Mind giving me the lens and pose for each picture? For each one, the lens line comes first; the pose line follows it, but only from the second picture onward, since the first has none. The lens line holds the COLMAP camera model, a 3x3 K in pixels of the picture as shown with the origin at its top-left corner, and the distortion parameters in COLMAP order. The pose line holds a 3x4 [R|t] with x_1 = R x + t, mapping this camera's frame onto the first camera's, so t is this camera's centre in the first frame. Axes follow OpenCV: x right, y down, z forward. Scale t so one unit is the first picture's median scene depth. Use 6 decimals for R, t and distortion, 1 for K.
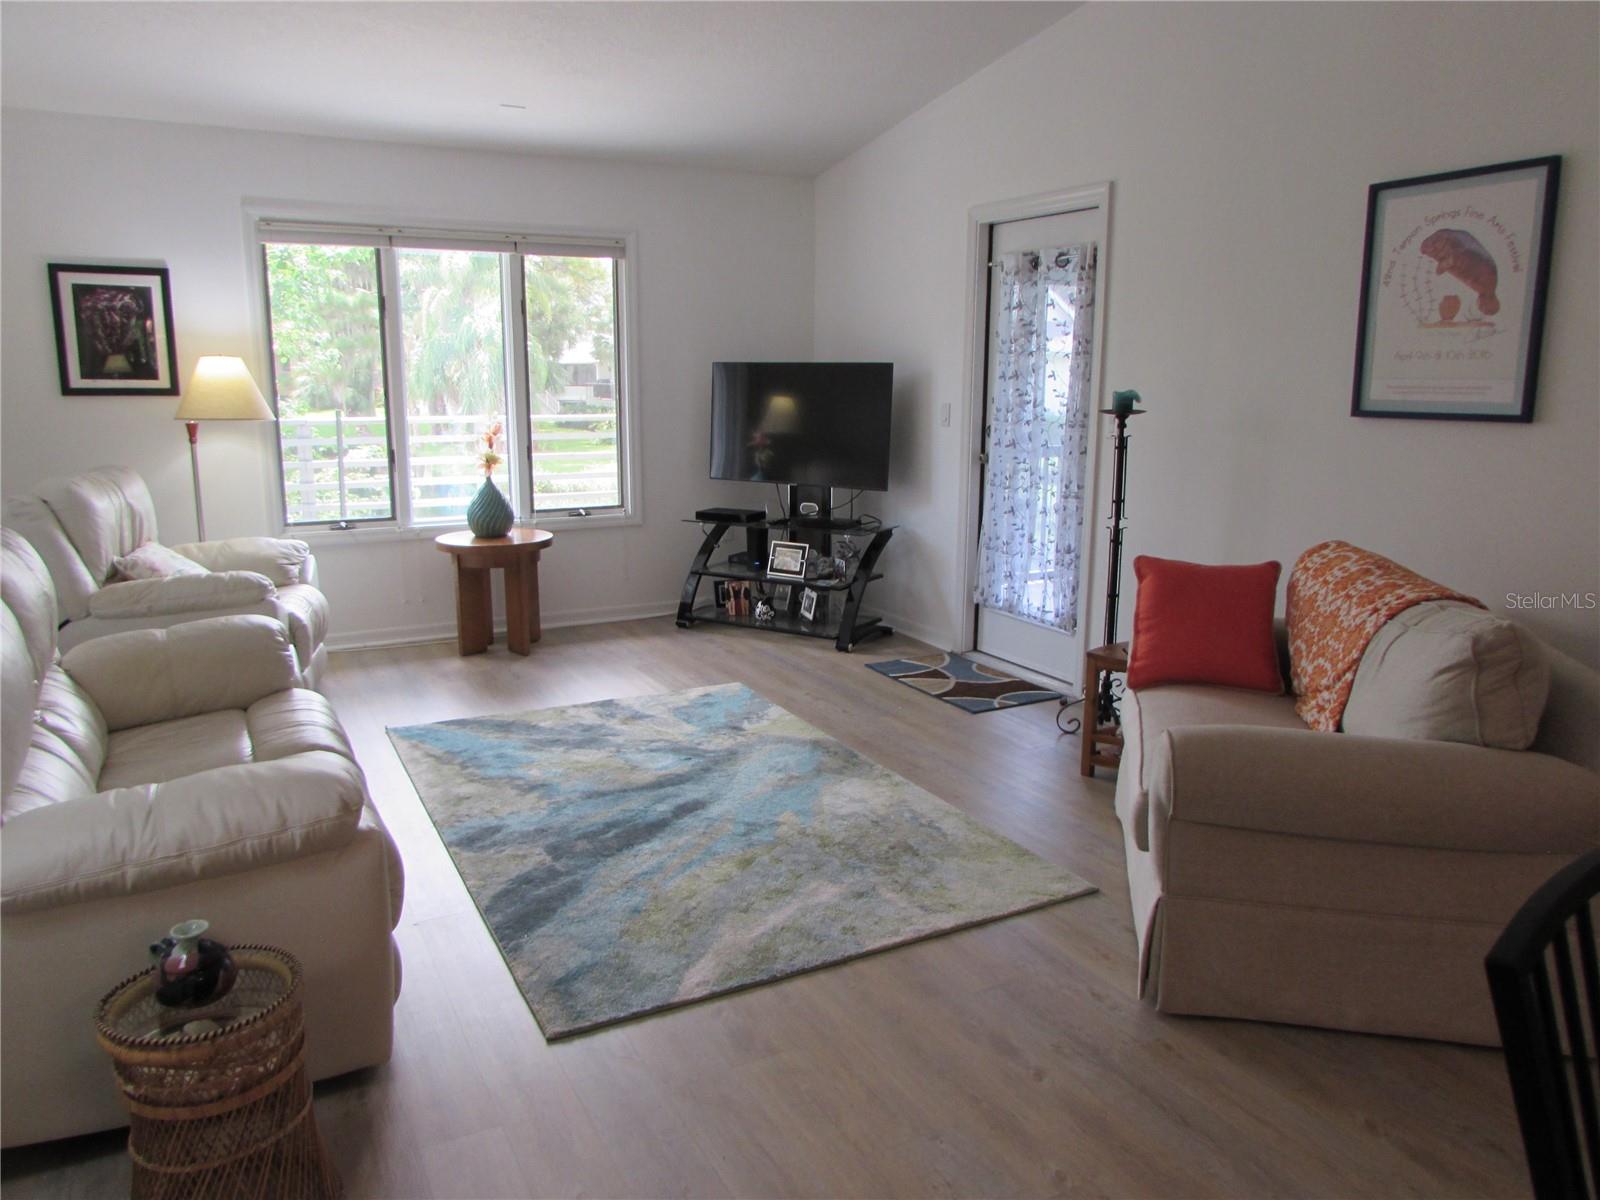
lens RADIAL K [[1129.0, 0, 806.9], [0, 1129.0, 599.9], [0, 0, 1]] dist [-0.045832, 0.027503]
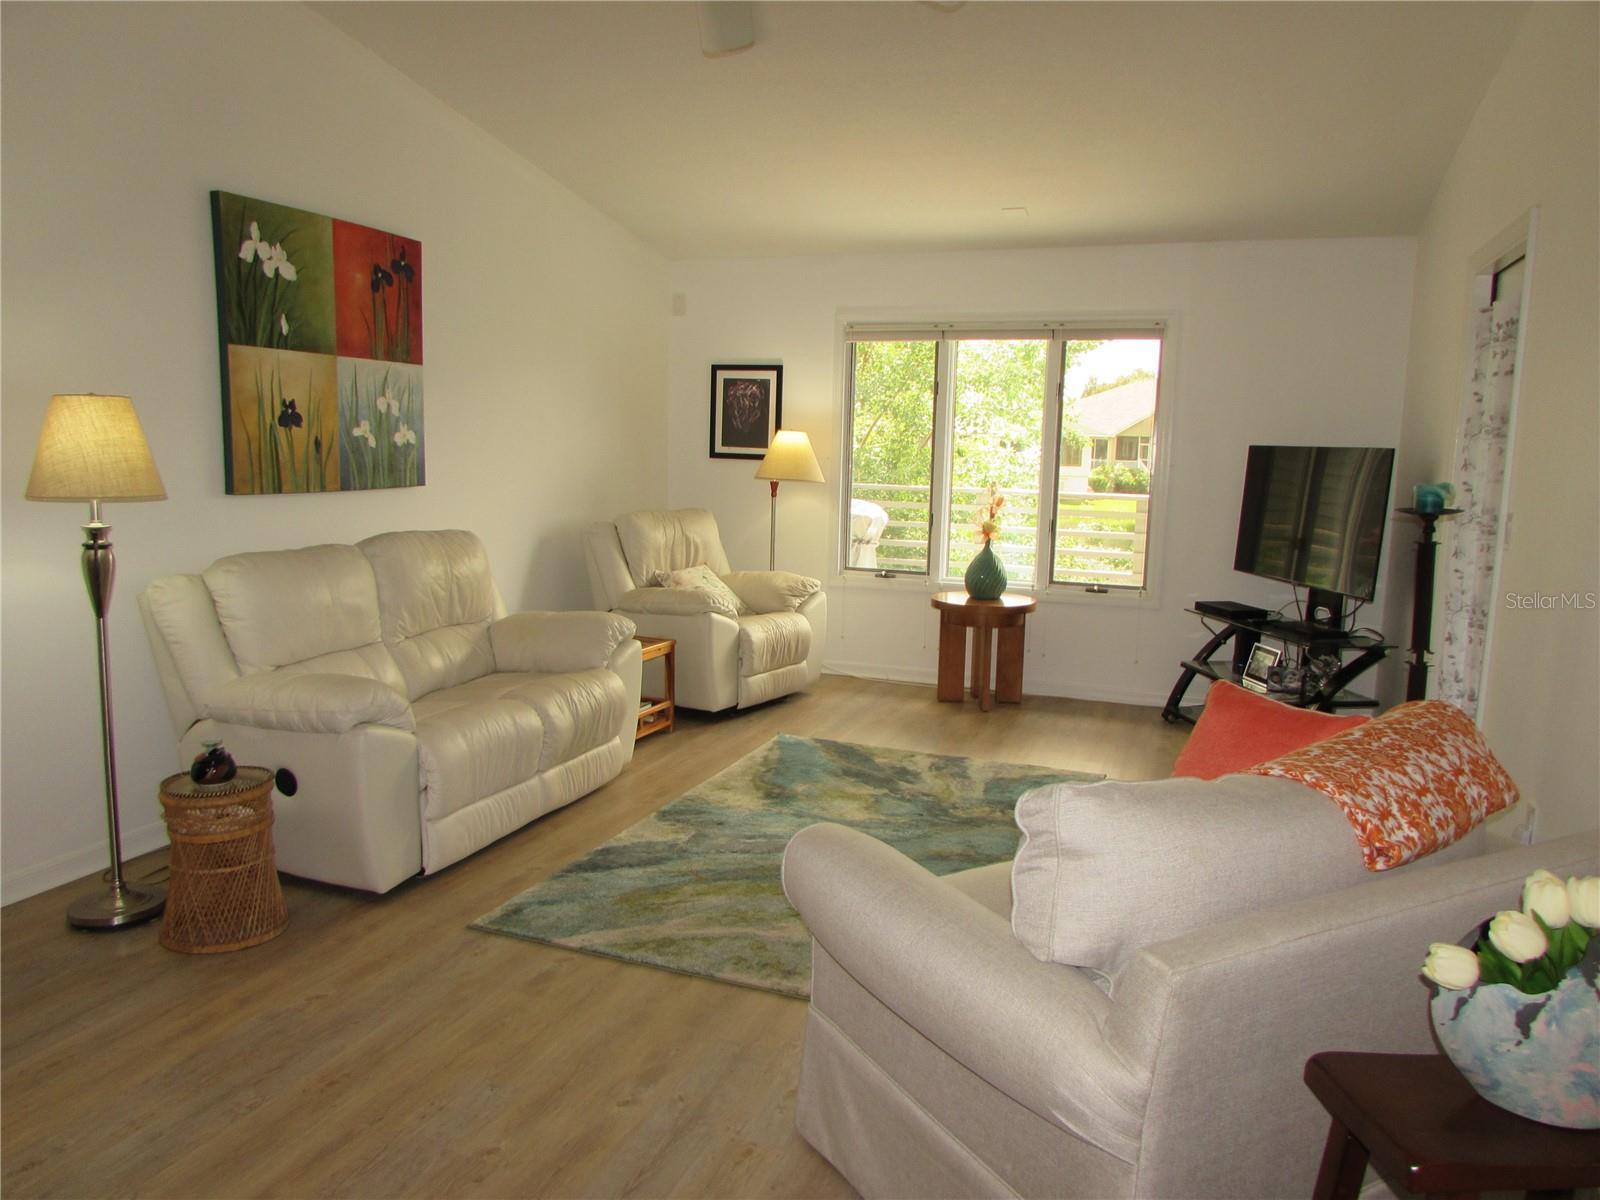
lens RADIAL K [[1129.0, 0, 806.9], [0, 1129.0, 599.9], [0, 0, 1]] dist [-0.045832, 0.027503]
pose [[0.656487, 0.116322, -0.745315, 0.455253], [-0.170703, 0.985317, 0.003421, -0.031764], [0.734769, 0.124982, 0.666704, 0.159261]]
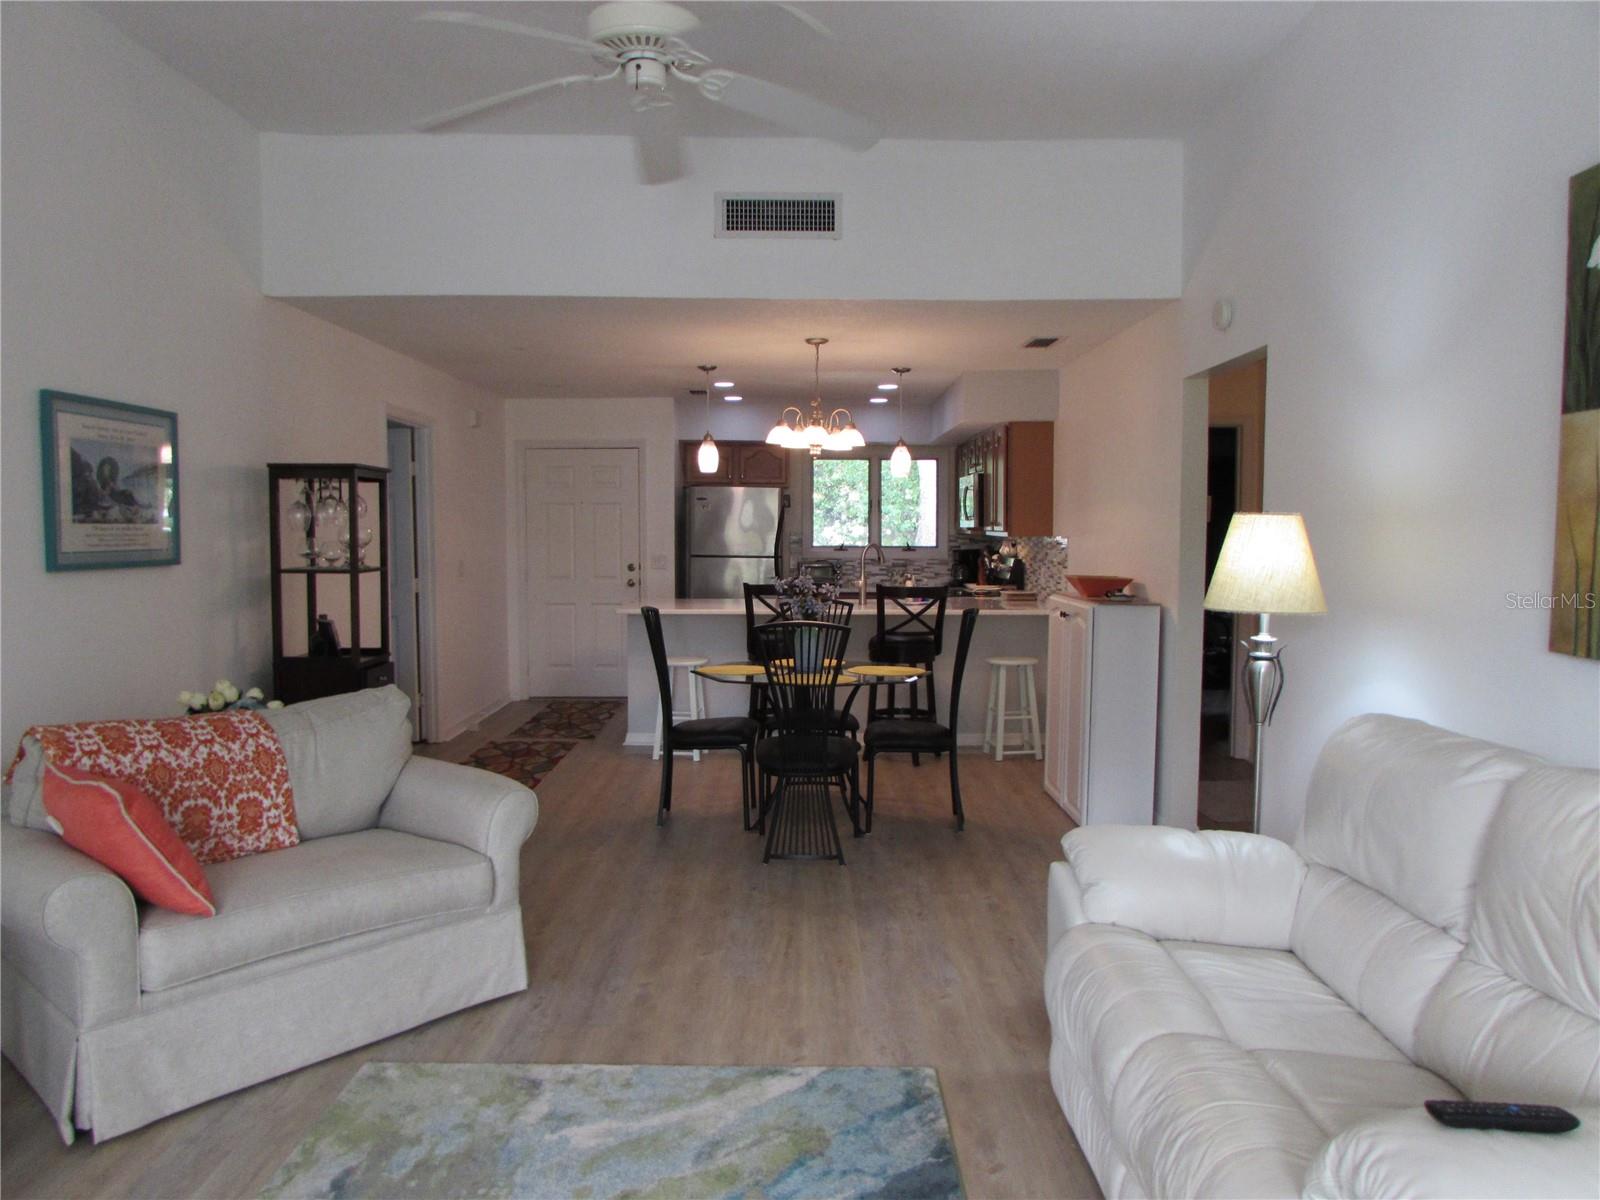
lens RADIAL K [[1129.0, 0, 806.9], [0, 1129.0, 599.9], [0, 0, 1]] dist [-0.045832, 0.027503]
pose [[-0.882947, -0.035135, 0.468156, -0.306490], [0.087949, 0.967162, 0.238459, -0.194625], [-0.461161, 0.251721, -0.850862, 0.911320]]
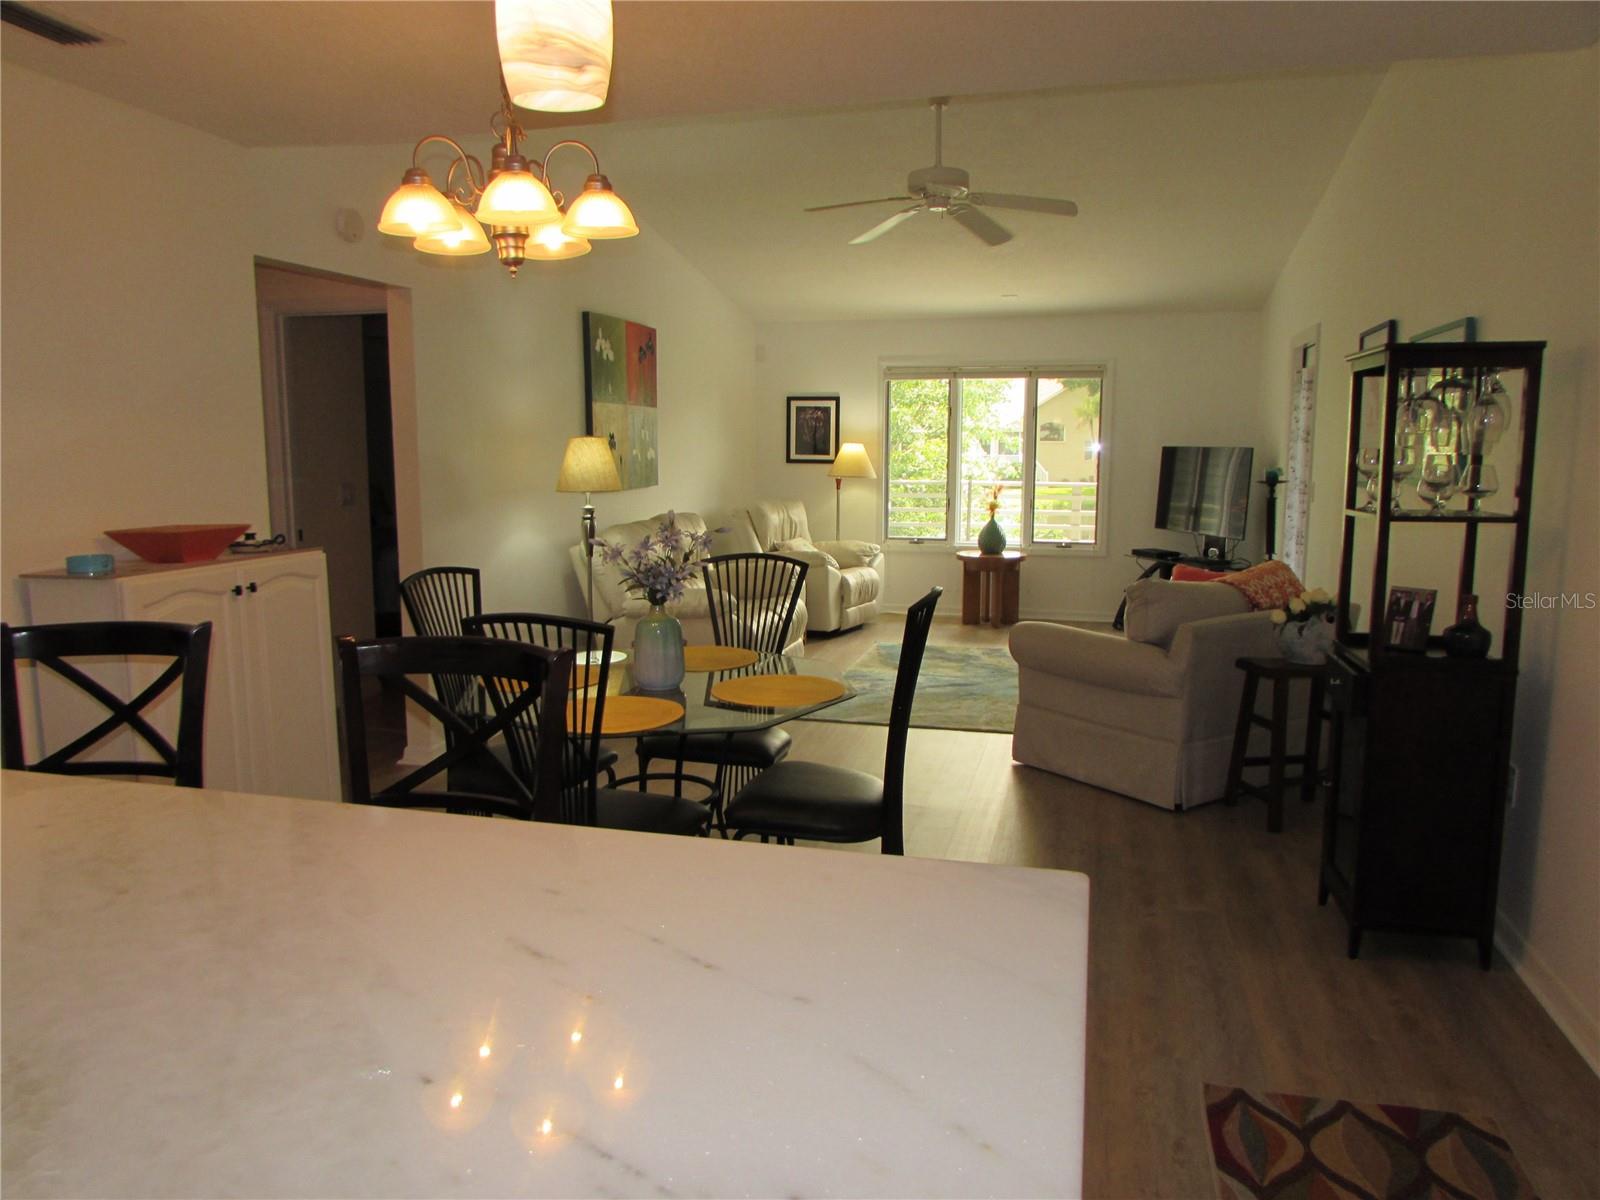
lens RADIAL K [[1129.0, 0, 806.9], [0, 1129.0, 599.9], [0, 0, 1]] dist [-0.045832, 0.027503]
pose [[0.733625, 0.090678, -0.673477, 0.671405], [-0.134420, 0.990839, -0.013017, 0.071462], [0.666127, 0.100079, 0.739094, -0.392977]]
